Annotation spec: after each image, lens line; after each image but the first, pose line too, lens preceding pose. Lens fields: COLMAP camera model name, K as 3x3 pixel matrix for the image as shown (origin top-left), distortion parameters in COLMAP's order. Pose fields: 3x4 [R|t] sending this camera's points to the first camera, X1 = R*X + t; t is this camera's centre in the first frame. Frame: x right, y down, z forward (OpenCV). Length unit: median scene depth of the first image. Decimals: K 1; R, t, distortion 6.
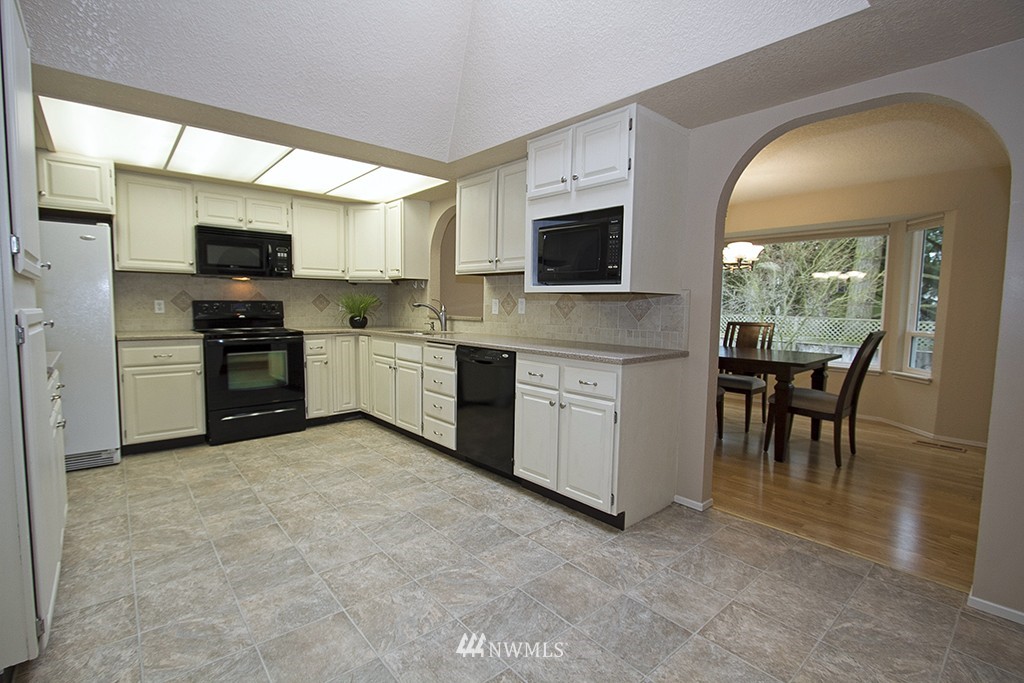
lens RADIAL K [[465.0, 0, 509.9], [0, 465.0, 342.5], [0, 0, 1]] dist [-0.017139, 0.000264]
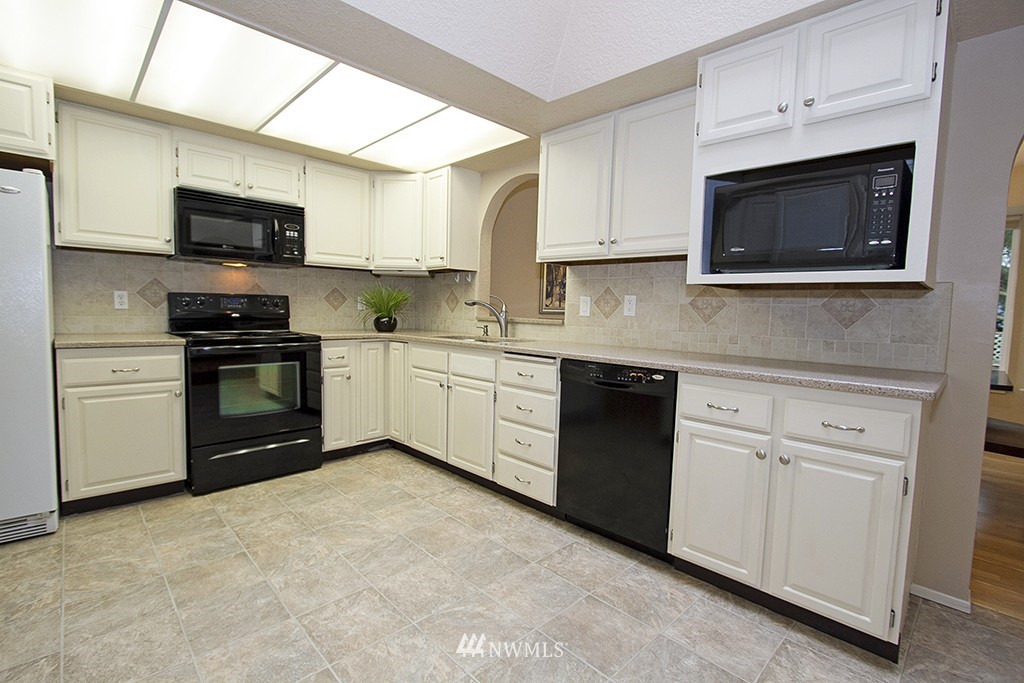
lens RADIAL K [[467.4, 0, 508.1], [0, 467.4, 342.6], [0, 0, 1]] dist [-0.011575, 0.000135]
pose [[0.998679, 0.008756, 0.050642, -0.199983], [-0.008387, 0.999937, -0.007500, -0.011309], [-0.050704, 0.007065, 0.998689, 0.255367]]
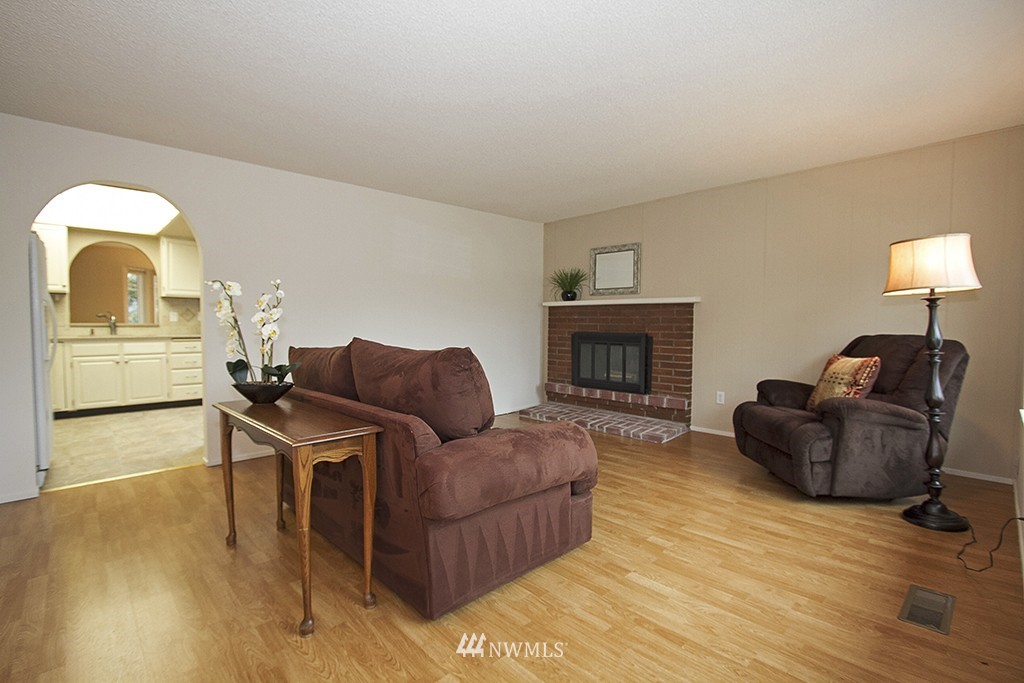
lens RADIAL K [[470.9, 0, 506.4], [0, 470.9, 343.6], [0, 0, 1]] dist [-0.017426, 0.000743]
pose [[-0.047320, -0.058662, 0.997156, -1.716458], [0.075685, 0.995194, 0.062138, 0.000723], [-0.996008, 0.078410, -0.042653, -0.050386]]
